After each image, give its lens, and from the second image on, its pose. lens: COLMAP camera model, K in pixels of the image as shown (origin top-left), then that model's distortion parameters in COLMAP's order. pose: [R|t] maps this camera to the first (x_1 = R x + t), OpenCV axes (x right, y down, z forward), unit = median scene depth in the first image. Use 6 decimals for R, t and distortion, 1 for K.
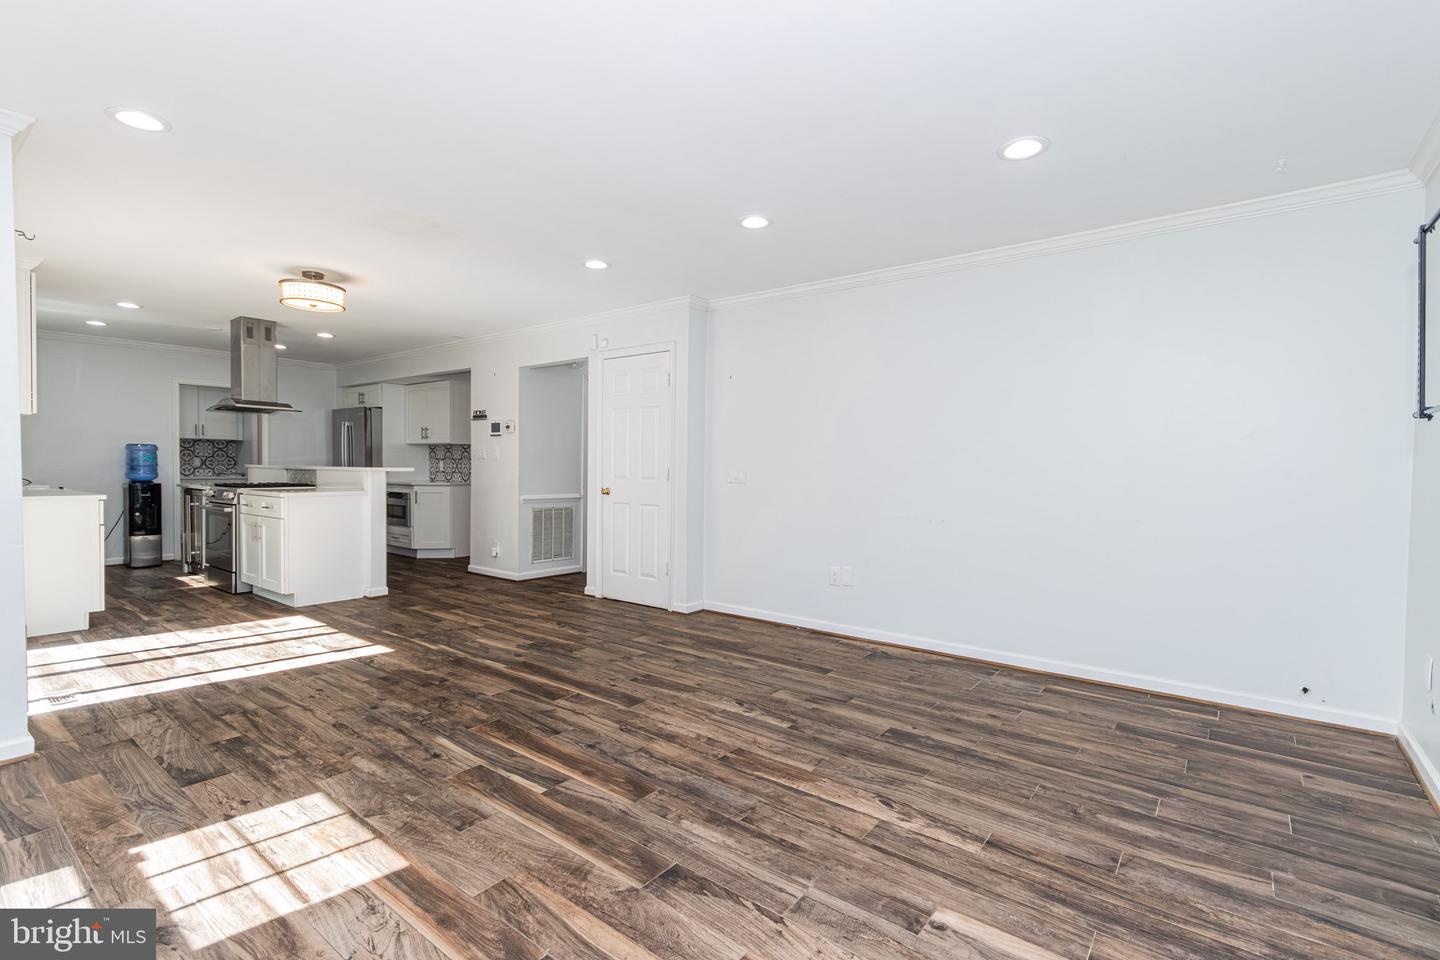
lens RADIAL K [[670.2, 0, 729.1], [0, 670.2, 485.7], [0, 0, 1]] dist [0.009186, -0.002561]
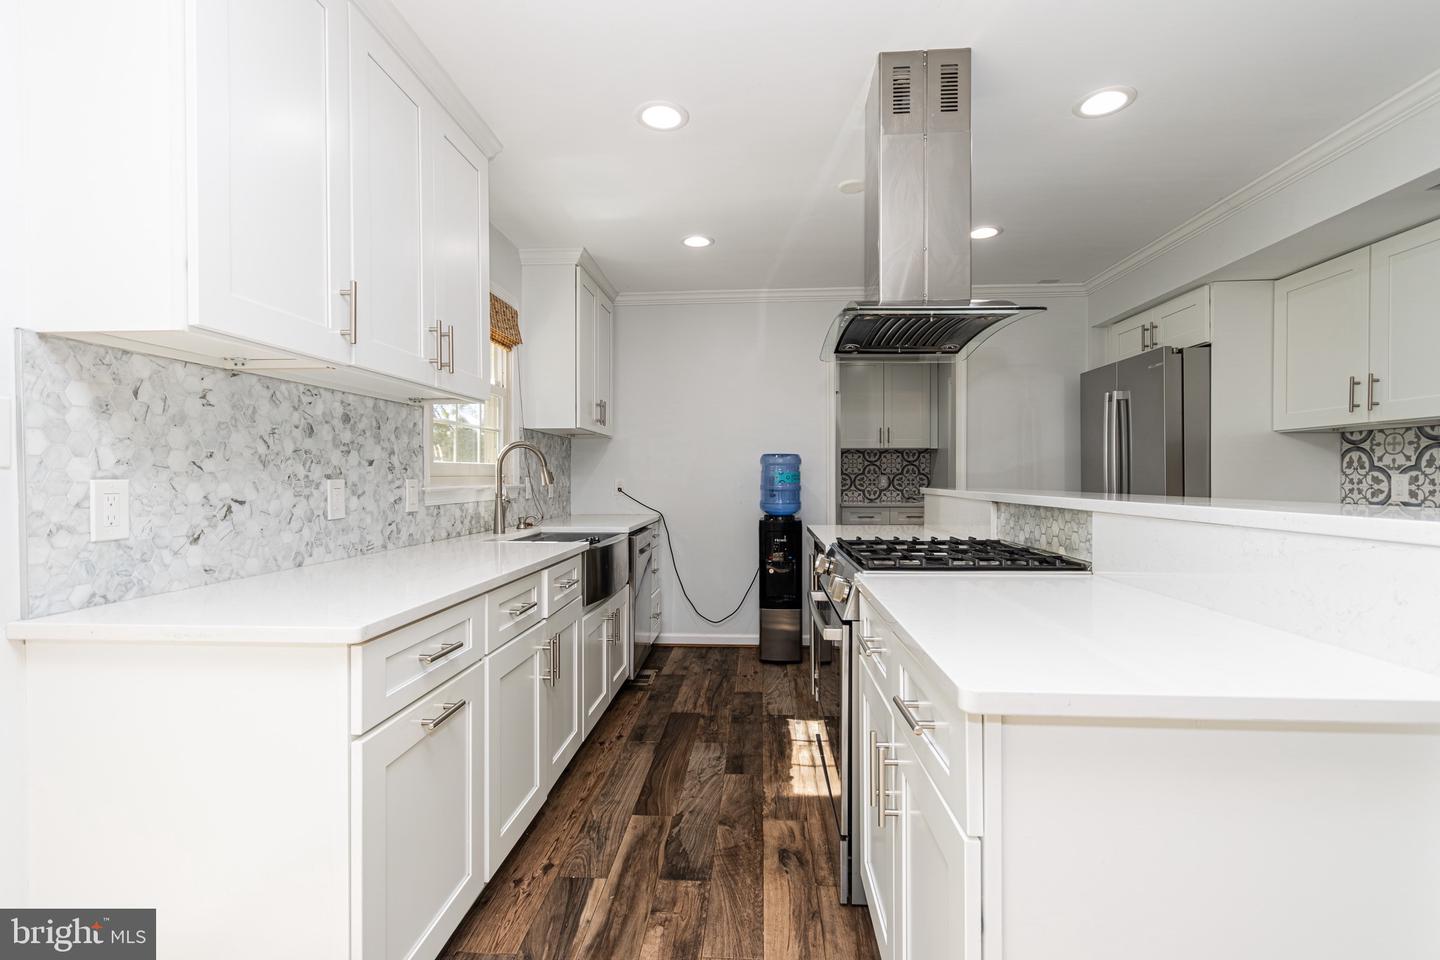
lens RADIAL K [[670.2, 0, 727.7], [0, 670.2, 483.4], [0, 0, 1]] dist [0.009186, -0.002561]
pose [[0.571155, -0.003726, -0.820834, -0.764449], [-0.017187, 0.999716, -0.016497, -0.046916], [0.820662, 0.023530, 0.570929, 1.164211]]
